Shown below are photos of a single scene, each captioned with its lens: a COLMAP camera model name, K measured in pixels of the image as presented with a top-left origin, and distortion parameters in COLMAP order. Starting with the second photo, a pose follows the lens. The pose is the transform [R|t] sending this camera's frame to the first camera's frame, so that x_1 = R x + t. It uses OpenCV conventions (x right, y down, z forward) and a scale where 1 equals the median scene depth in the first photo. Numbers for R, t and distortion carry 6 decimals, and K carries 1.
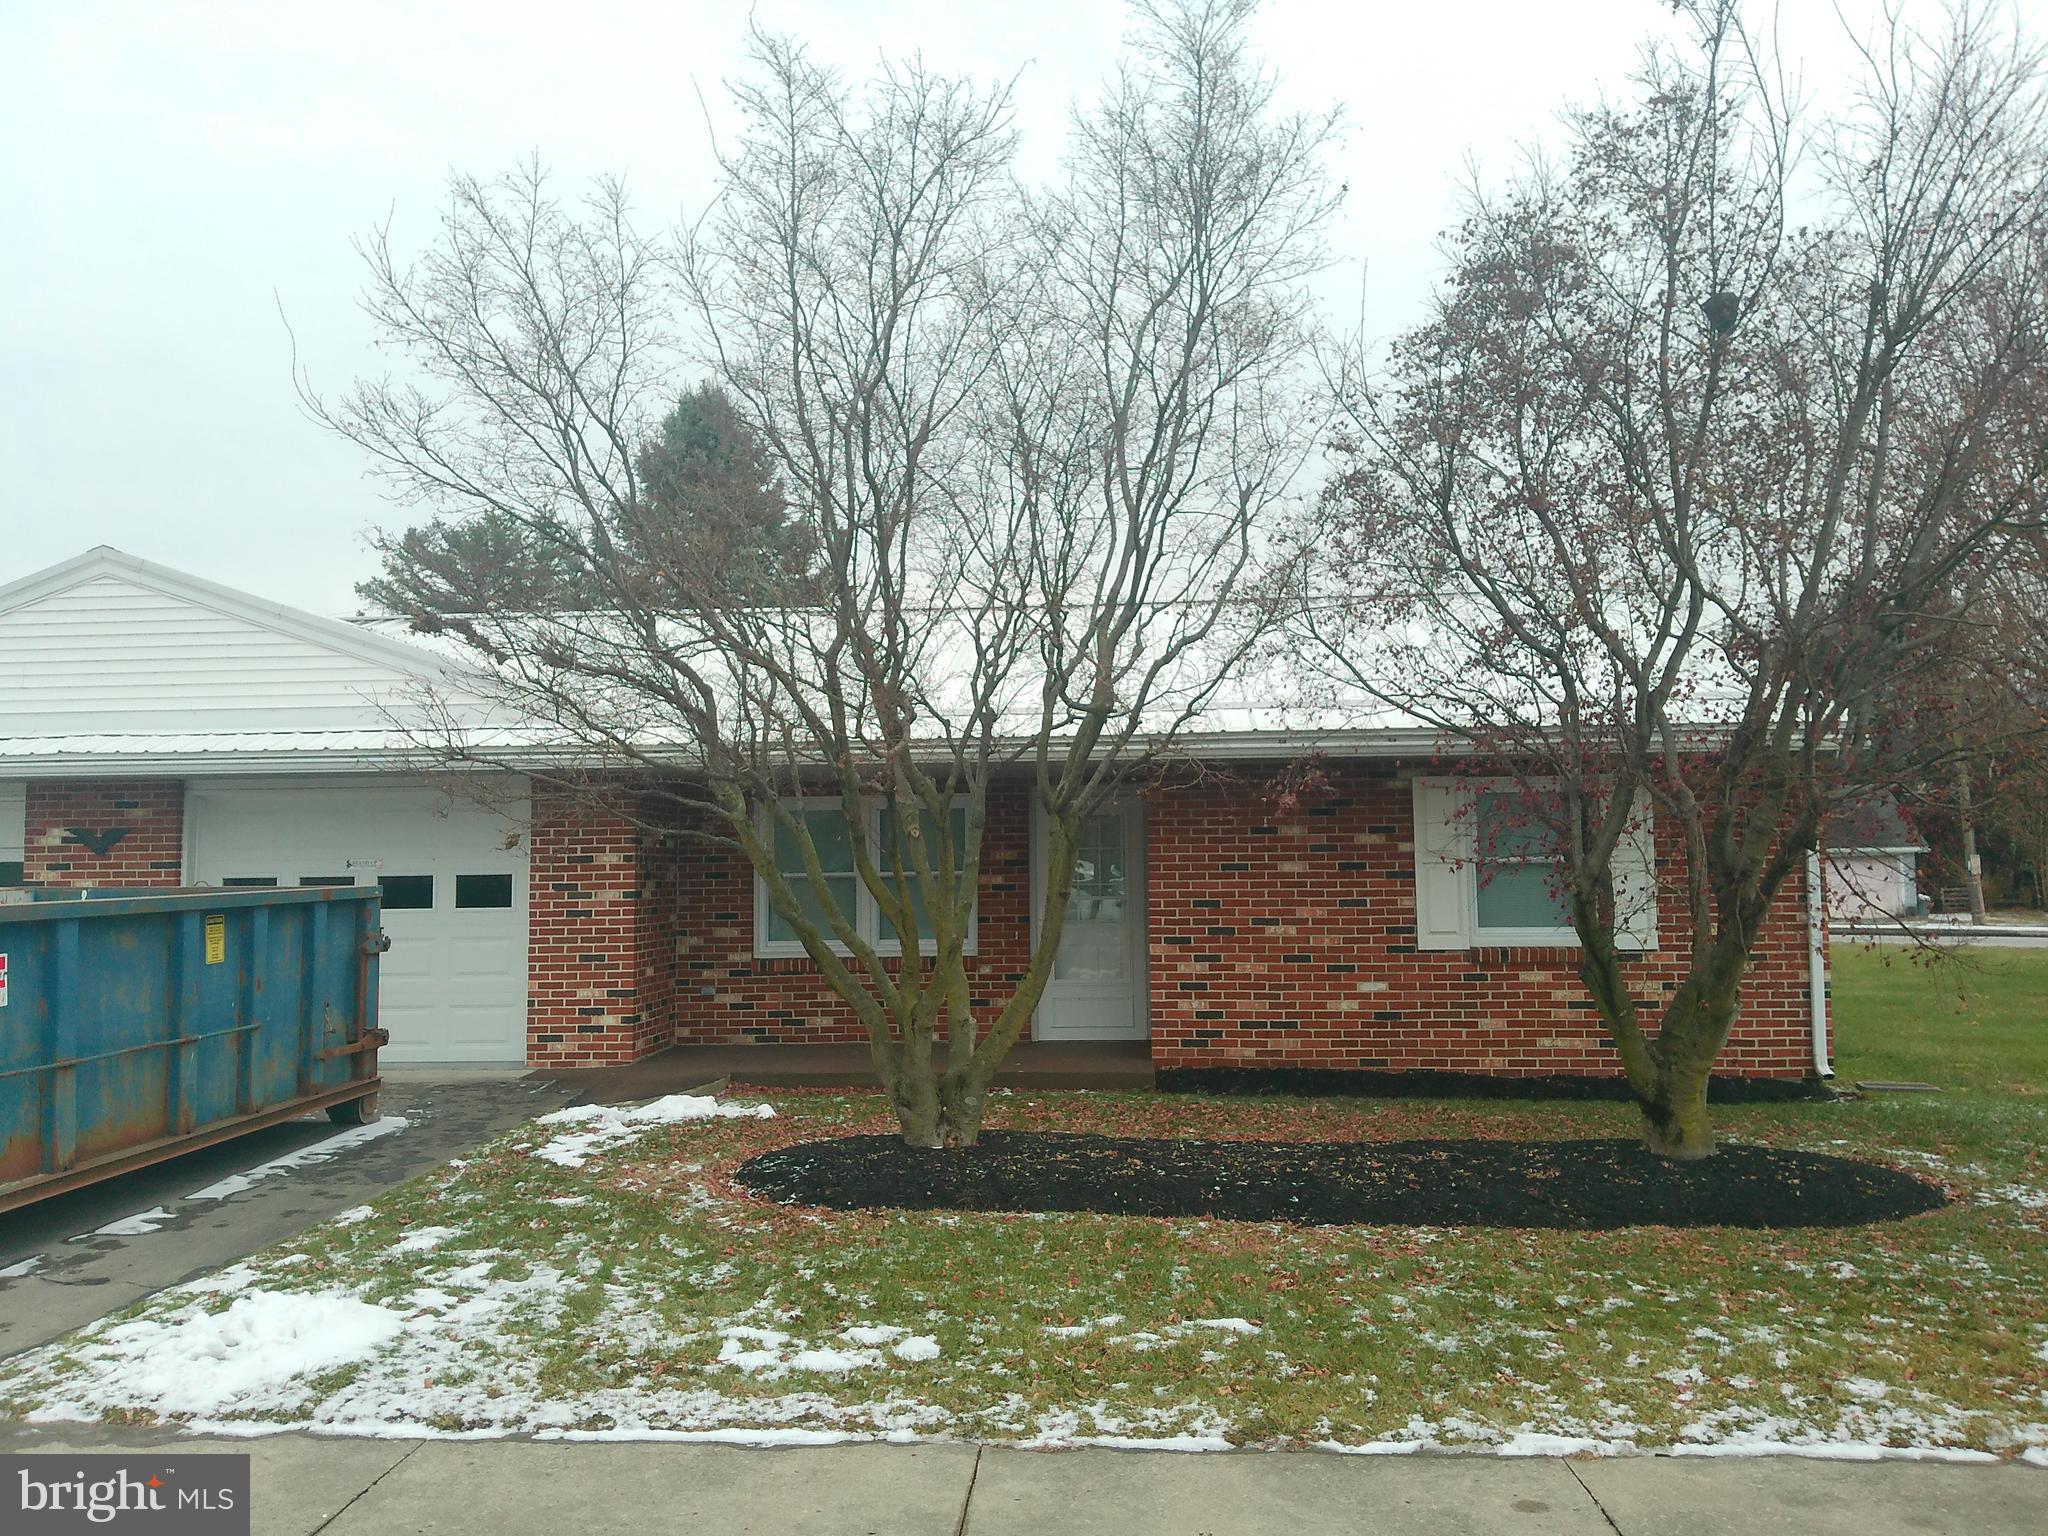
lens RADIAL K [[1672.3, 0, 1024.0], [0, 1672.3, 768.0], [0, 0, 1]] dist [0.152222, -0.329301]
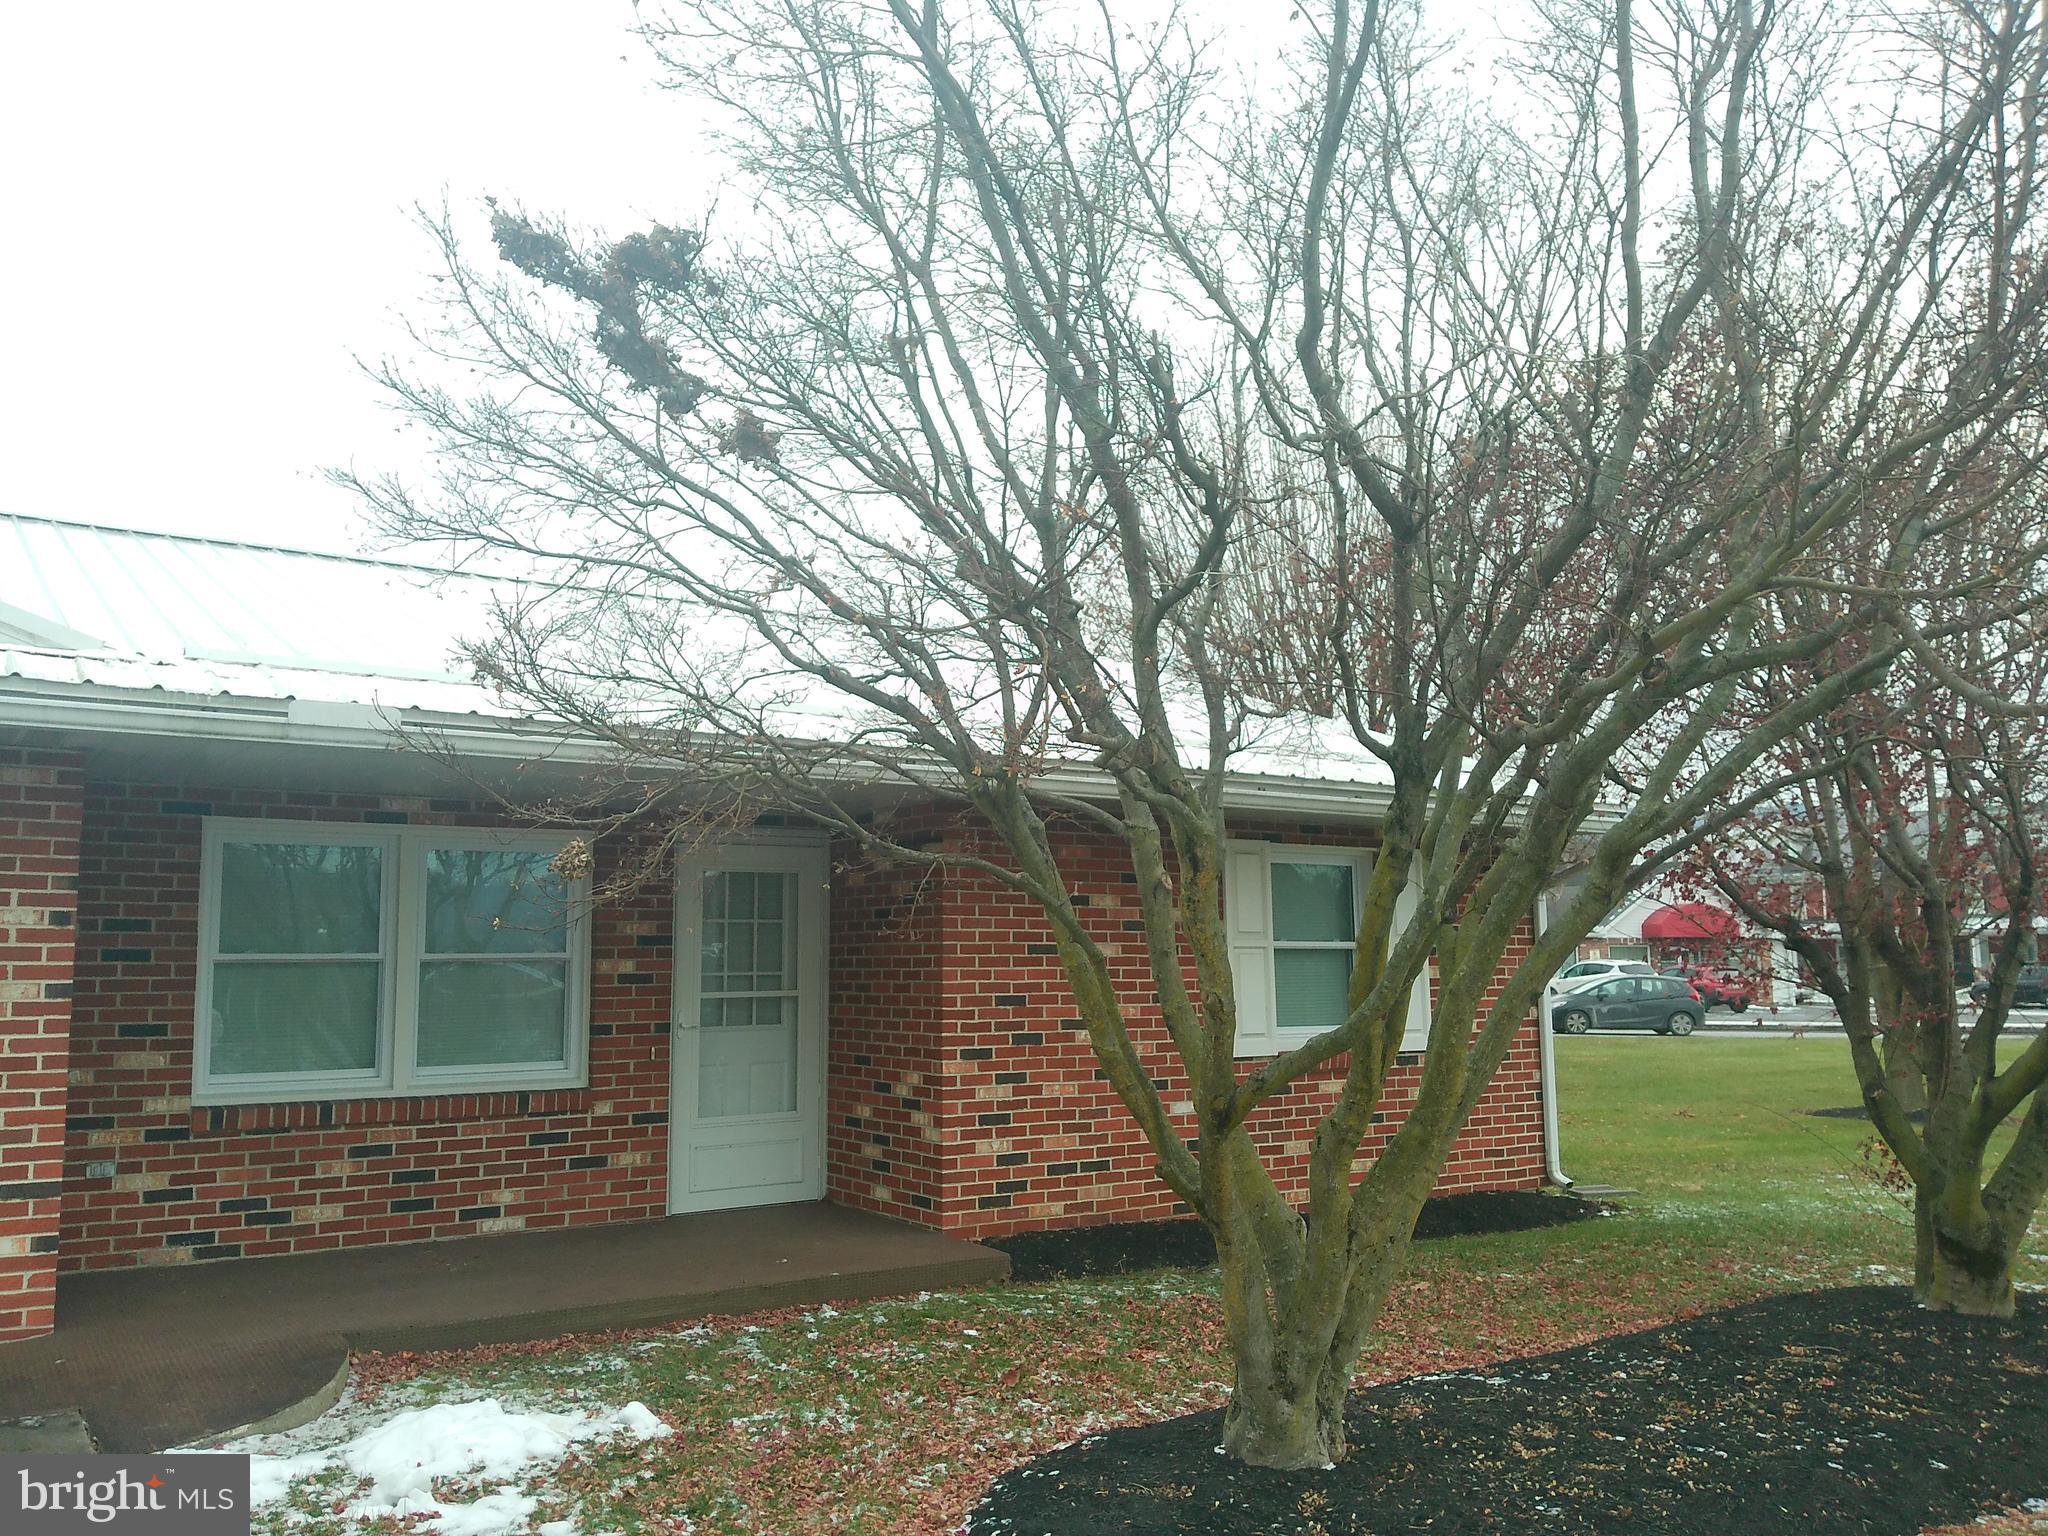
lens RADIAL K [[1678.8, 0, 1024.0], [0, 1678.8, 768.0], [0, 0, 1]] dist [0.108128, -0.203415]
pose [[0.781124, 0.080122, 0.619213, -0.339007], [-0.047578, 0.996487, -0.068919, 0.031246], [-0.622560, 0.024374, 0.782192, 0.435127]]
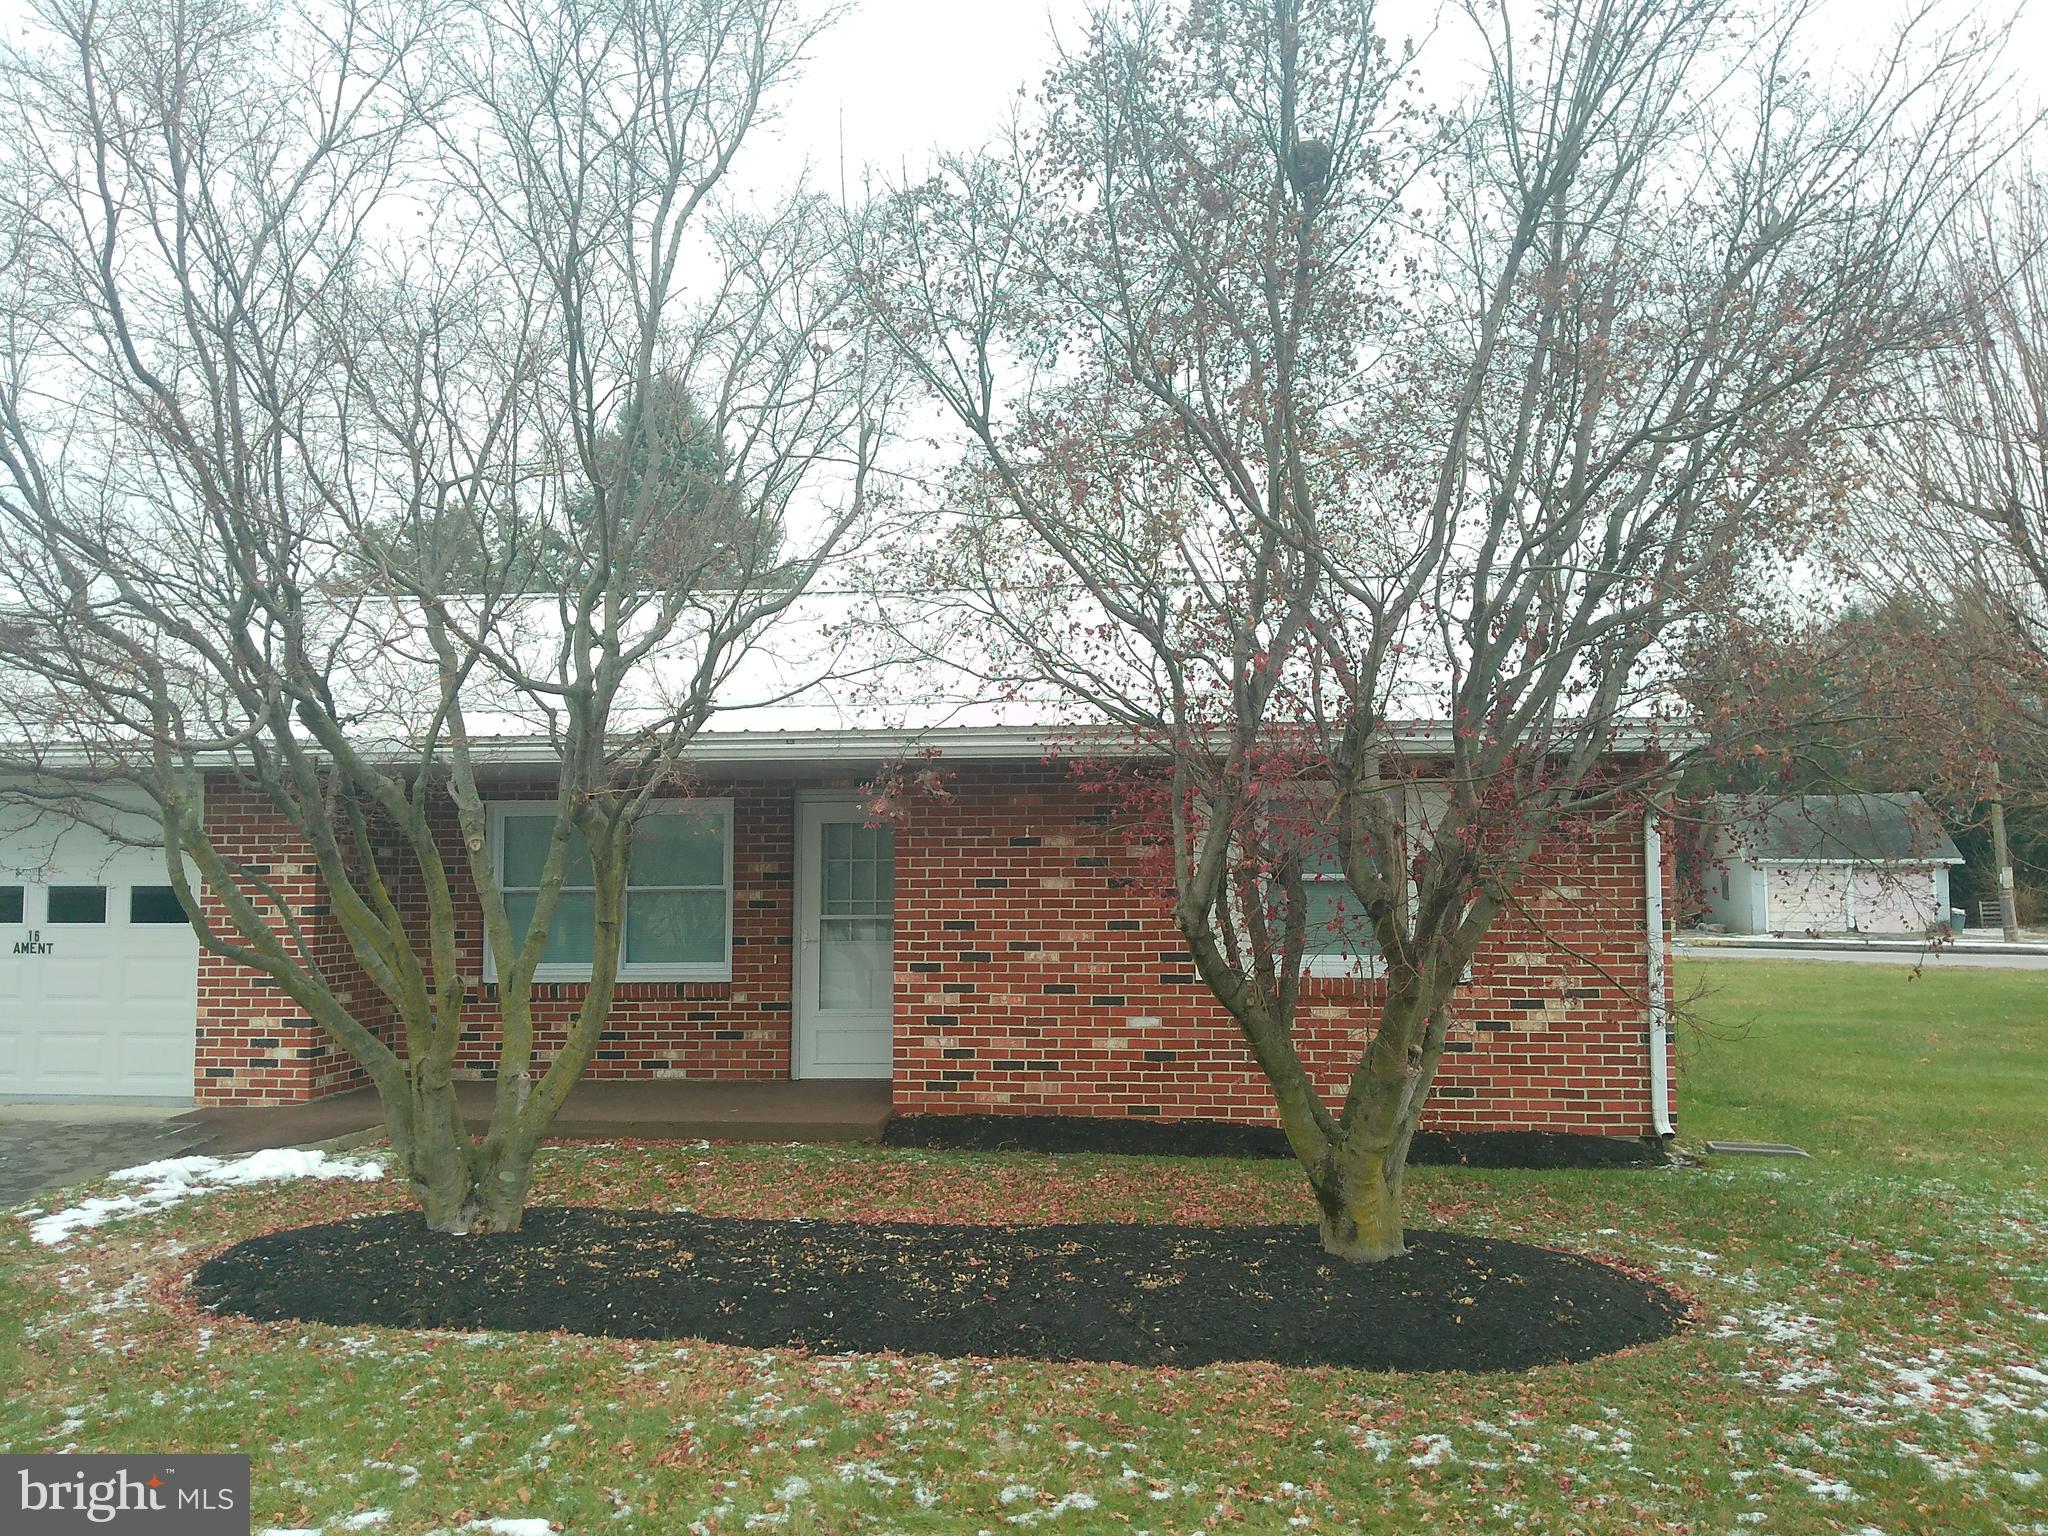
lens RADIAL K [[1672.3, 0, 1024.0], [0, 1672.3, 768.0], [0, 0, 1]] dist [0.152222, -0.329301]
pose [[0.999368, 0.004916, -0.035194, 0.173240], [-0.004983, 0.999986, -0.001794, 0.000726], [0.035185, 0.001968, 0.999379, 0.133558]]
